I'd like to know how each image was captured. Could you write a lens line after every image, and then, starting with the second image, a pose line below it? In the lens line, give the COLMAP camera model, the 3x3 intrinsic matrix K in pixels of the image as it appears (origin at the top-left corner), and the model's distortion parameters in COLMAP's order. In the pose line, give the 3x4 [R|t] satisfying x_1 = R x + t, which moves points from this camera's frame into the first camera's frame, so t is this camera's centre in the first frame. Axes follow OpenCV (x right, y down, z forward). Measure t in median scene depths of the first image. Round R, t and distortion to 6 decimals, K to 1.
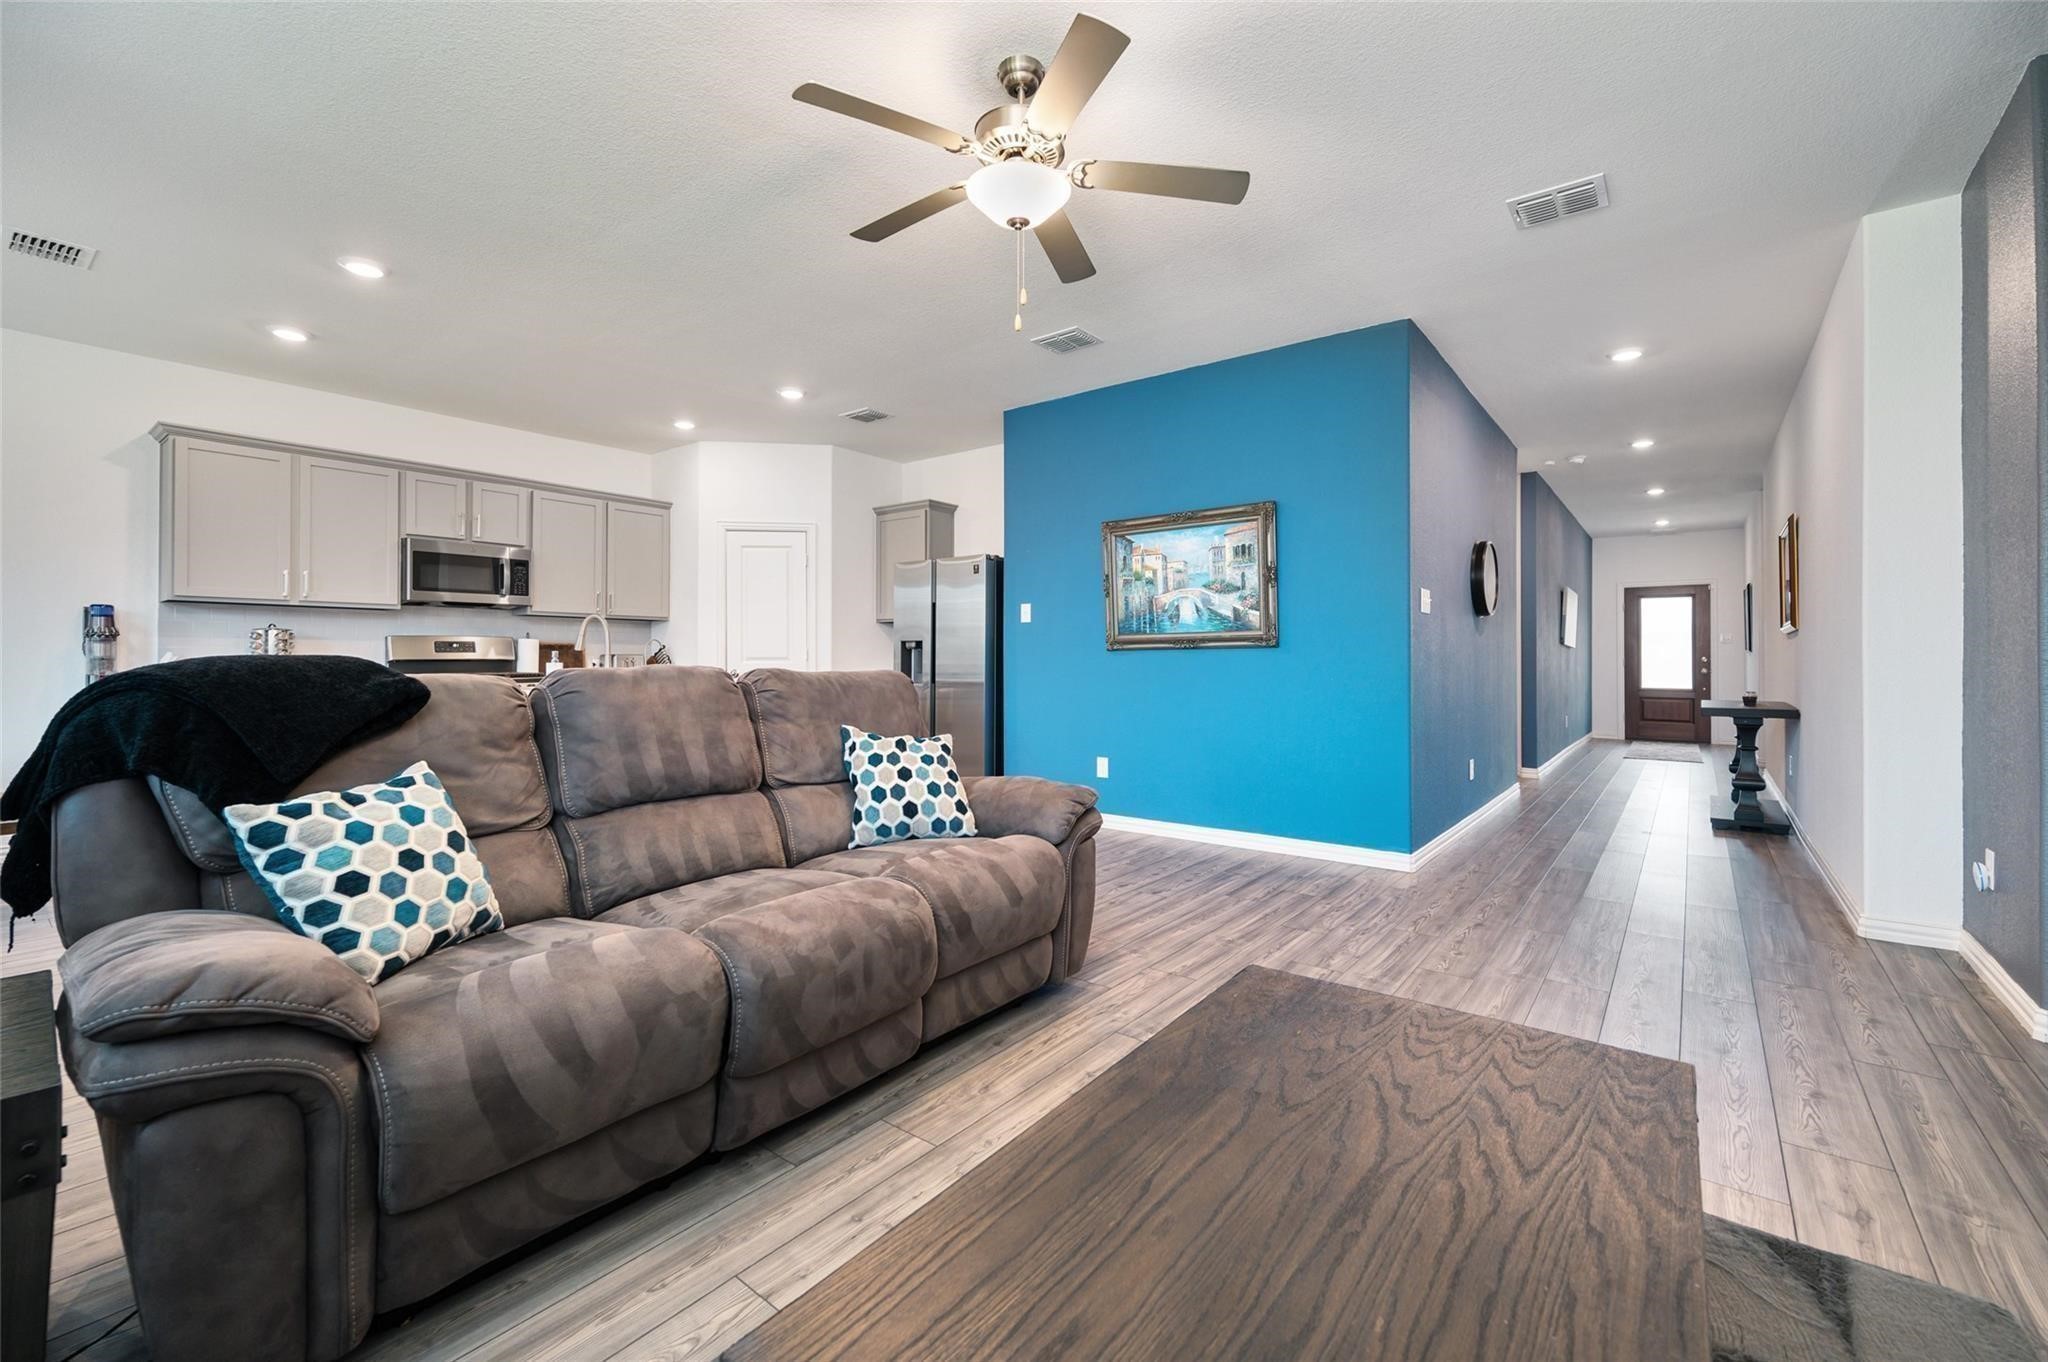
lens RADIAL K [[859.2, 0, 1025.4], [0, 859.2, 640.7], [0, 0, 1]] dist [0.002905, 0.000113]
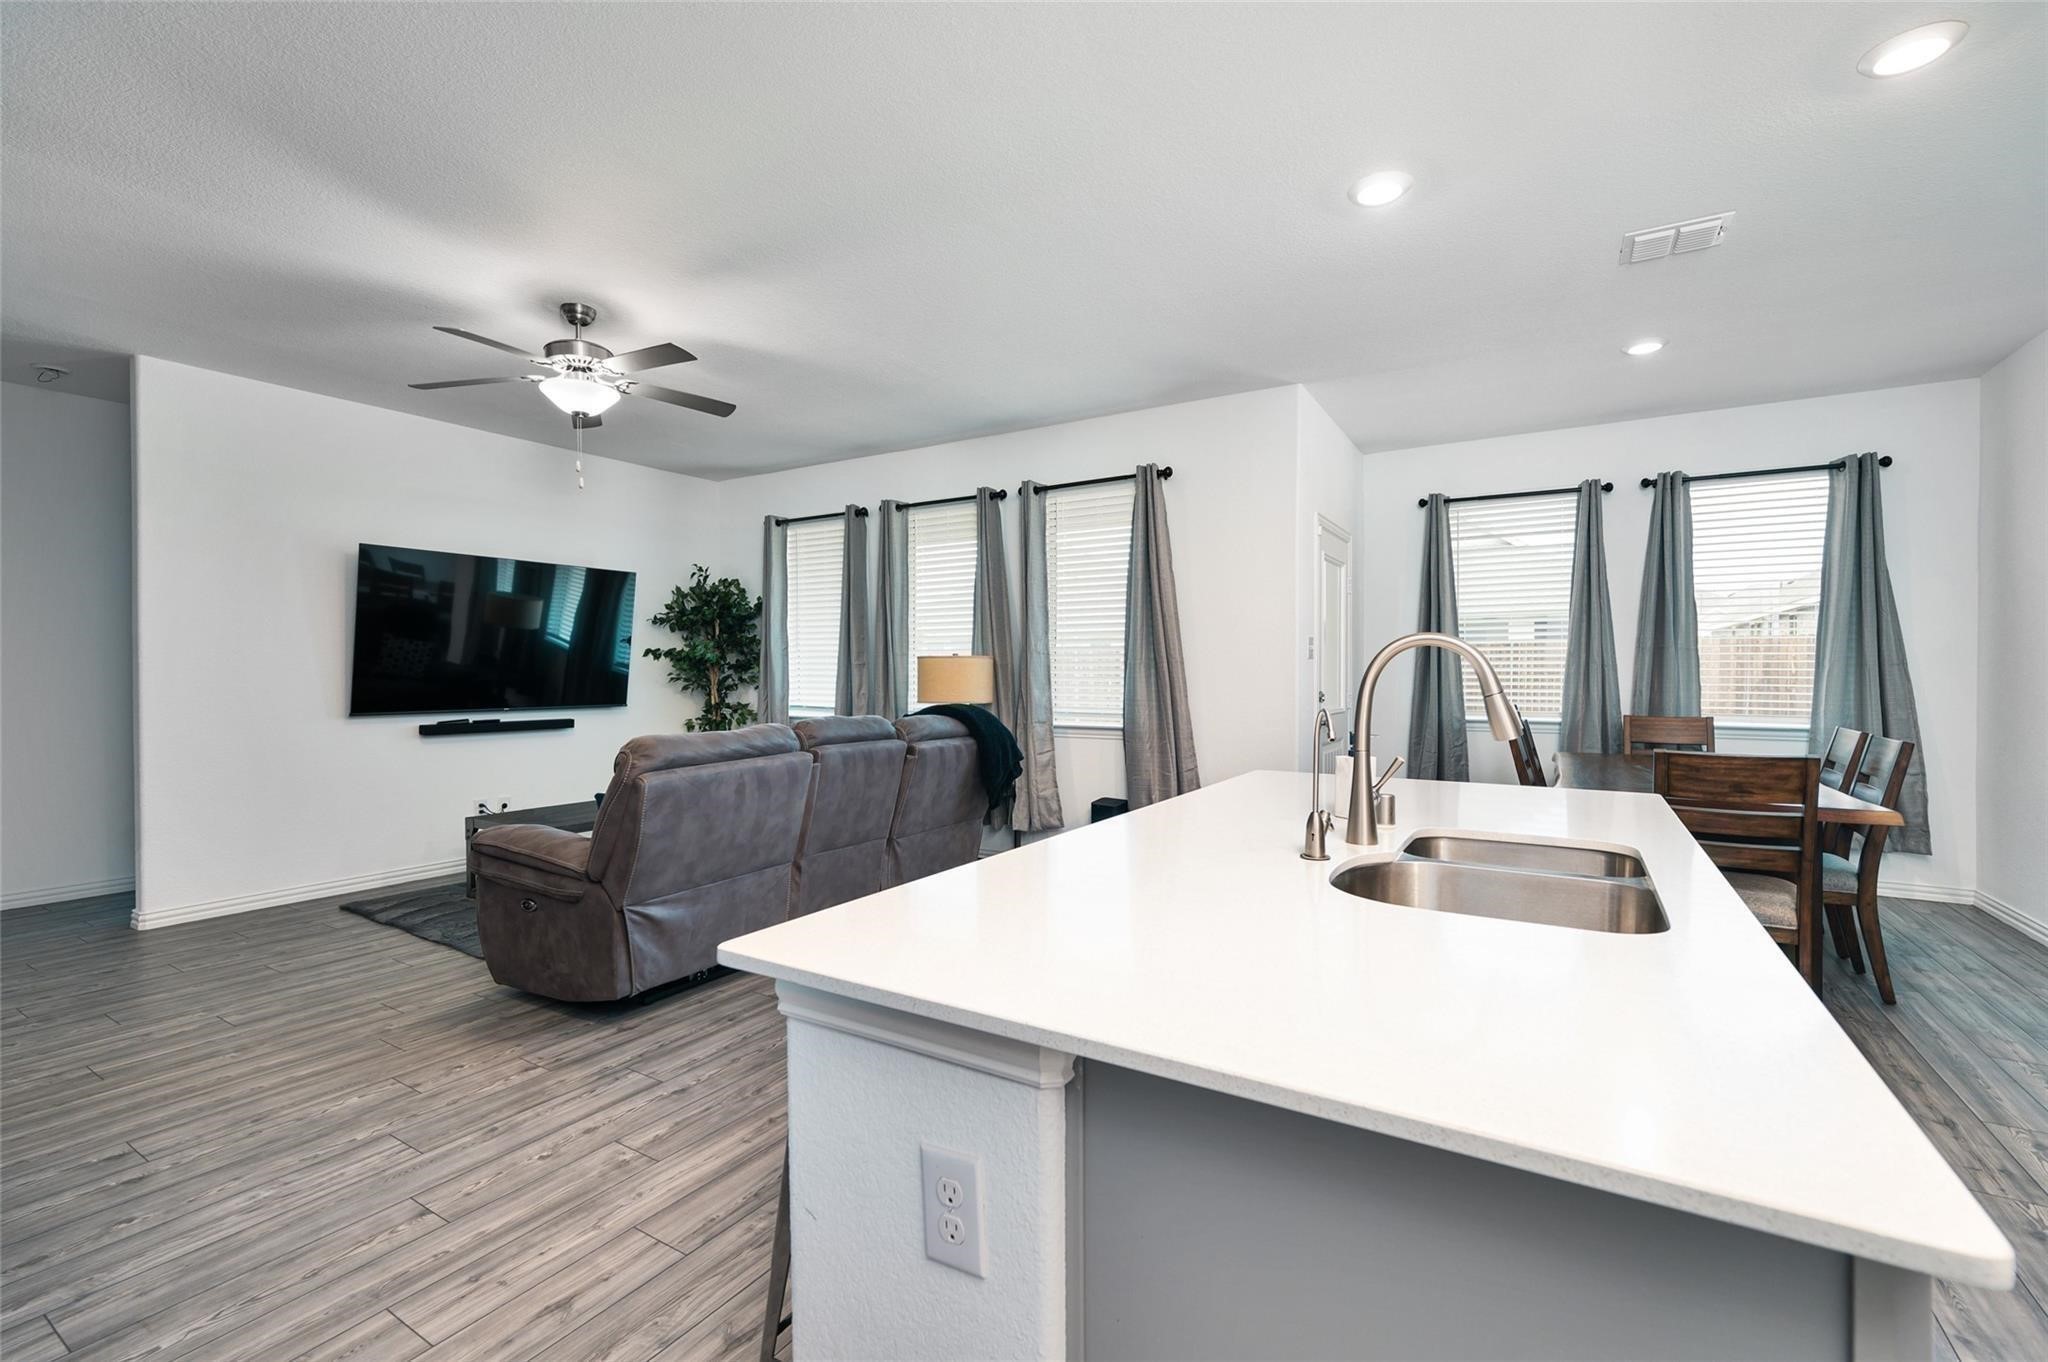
lens RADIAL K [[878.7, 0, 1034.6], [0, 878.7, 684.6], [0, 0, 1]] dist [-0.001552, 0.000059]
pose [[-0.992118, 0.000314, -0.125304, -0.295113], [0.001035, 0.999983, -0.005685, -0.009796], [0.125300, -0.005770, -0.992102, 1.305982]]
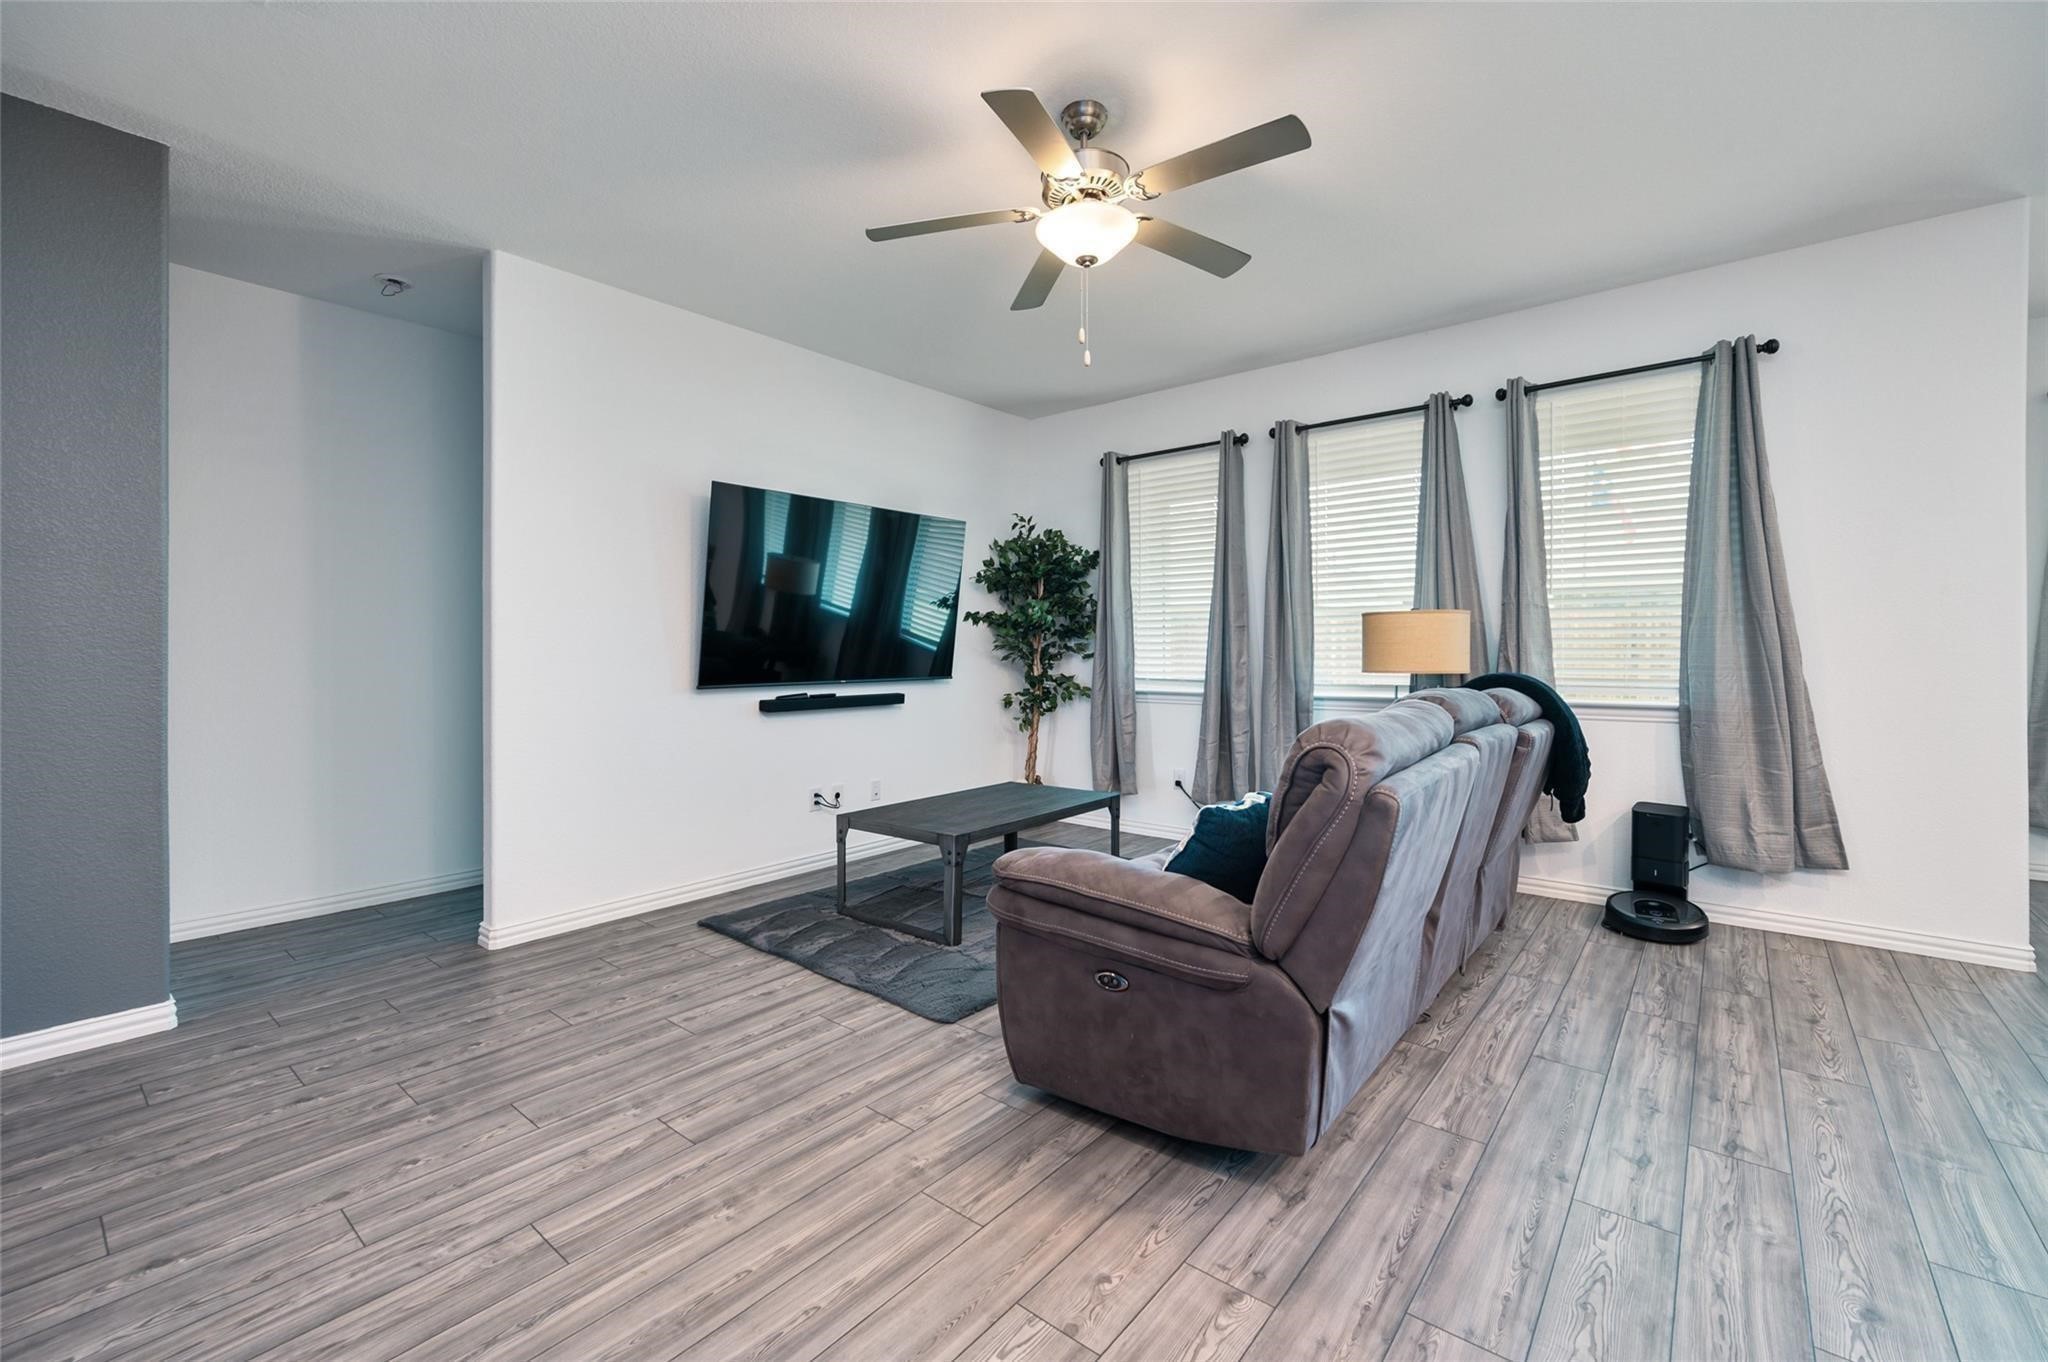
lens RADIAL K [[858.9, 0, 1030.6], [0, 858.9, 656.2], [0, 0, 1]] dist [0.000029, 0.000168]
pose [[-0.999886, 0.003429, 0.014687, 0.021842], [0.003244, 0.999915, -0.012623, -0.000169], [-0.014729, -0.012574, -0.999812, 1.028895]]
